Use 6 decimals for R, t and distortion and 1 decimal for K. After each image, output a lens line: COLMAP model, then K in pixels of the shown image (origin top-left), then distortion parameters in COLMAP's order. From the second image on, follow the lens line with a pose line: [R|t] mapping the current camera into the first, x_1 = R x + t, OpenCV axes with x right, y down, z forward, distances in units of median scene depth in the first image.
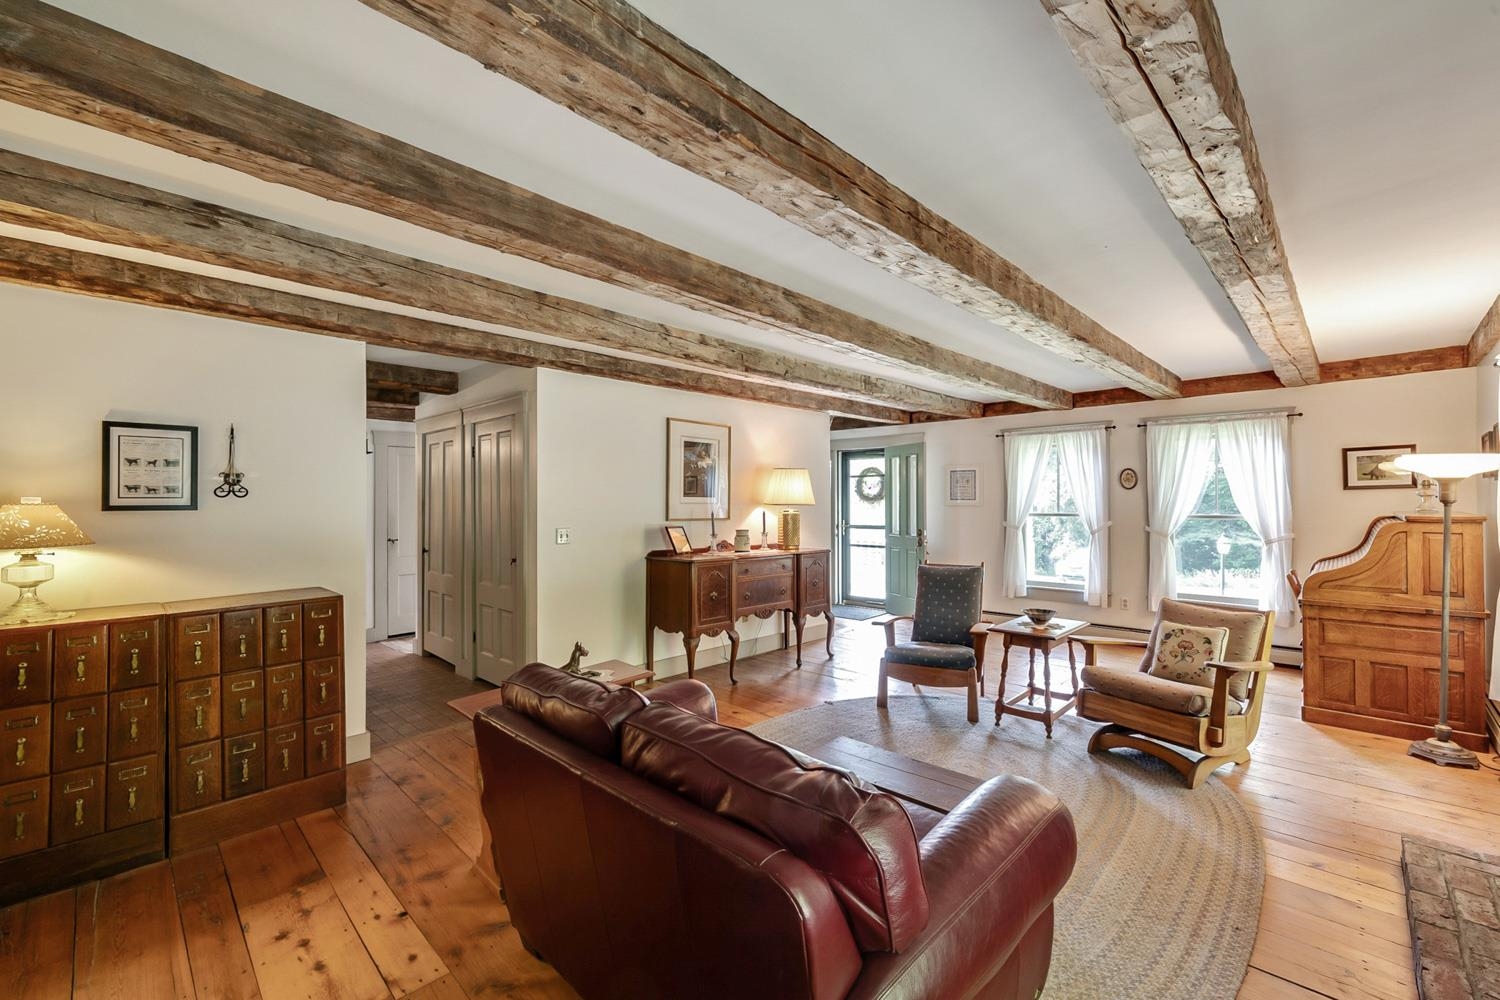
lens RADIAL K [[636.8, 0, 750.0], [0, 636.8, 500.0], [0, 0, 1]] dist [-0.000040, -0.000095]
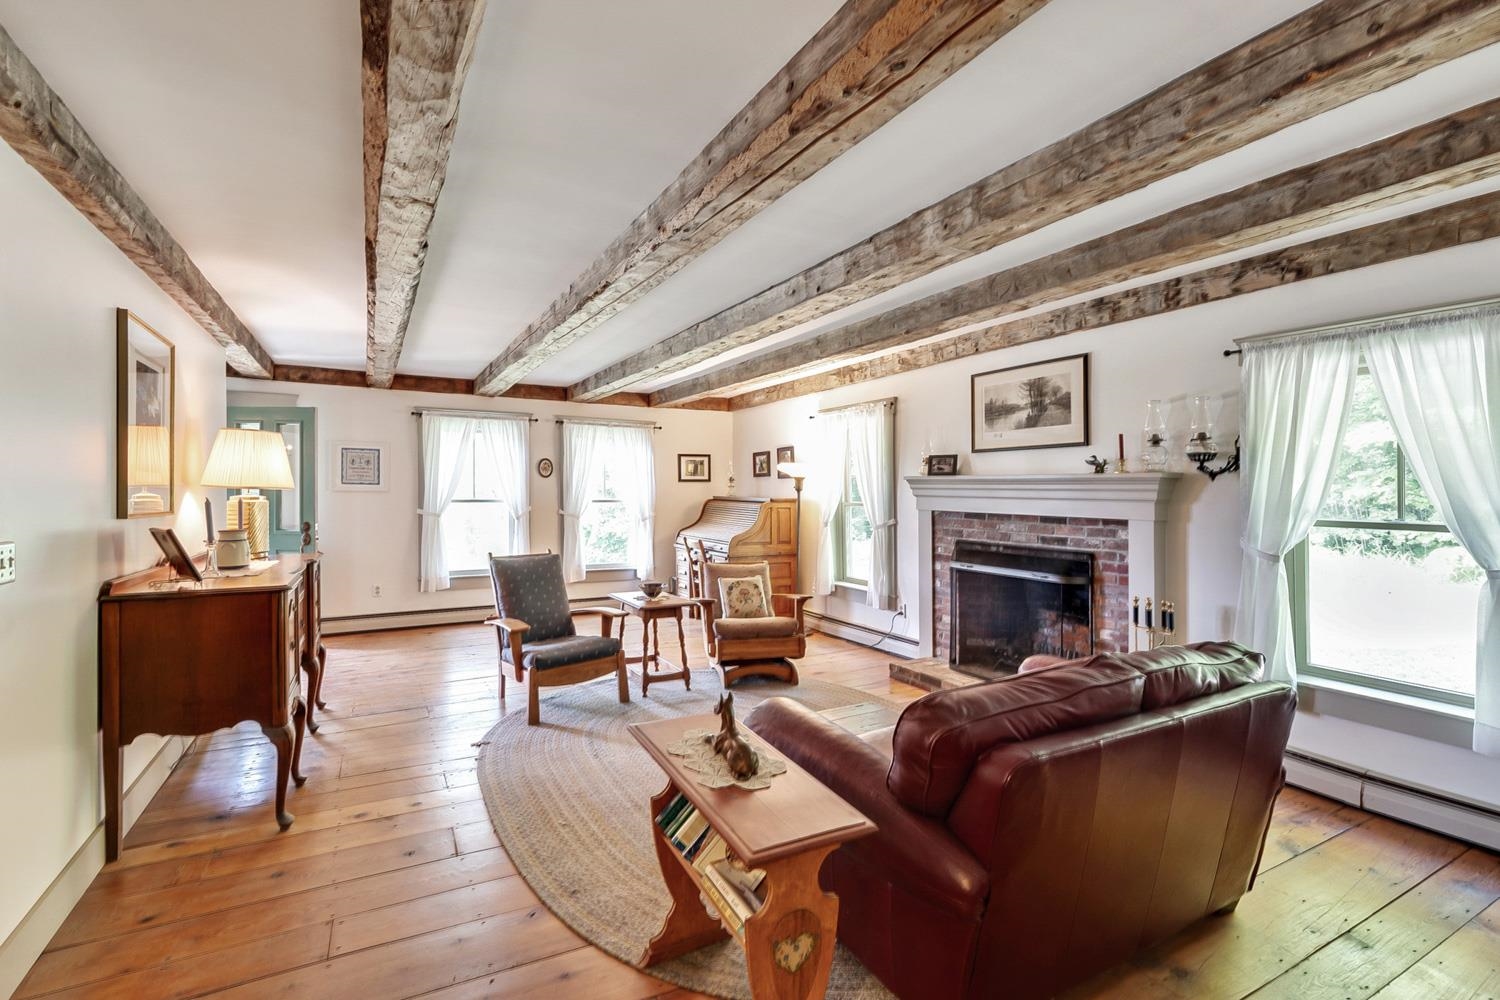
lens RADIAL K [[636.8, 0, 750.0], [0, 636.8, 500.0], [0, 0, 1]] dist [-0.000040, -0.000095]
pose [[0.315875, -0.007580, 0.948771, -0.455279], [-0.010129, 0.999884, 0.011360, 0.008594], [-0.948747, -0.013199, 0.315761, 0.404036]]
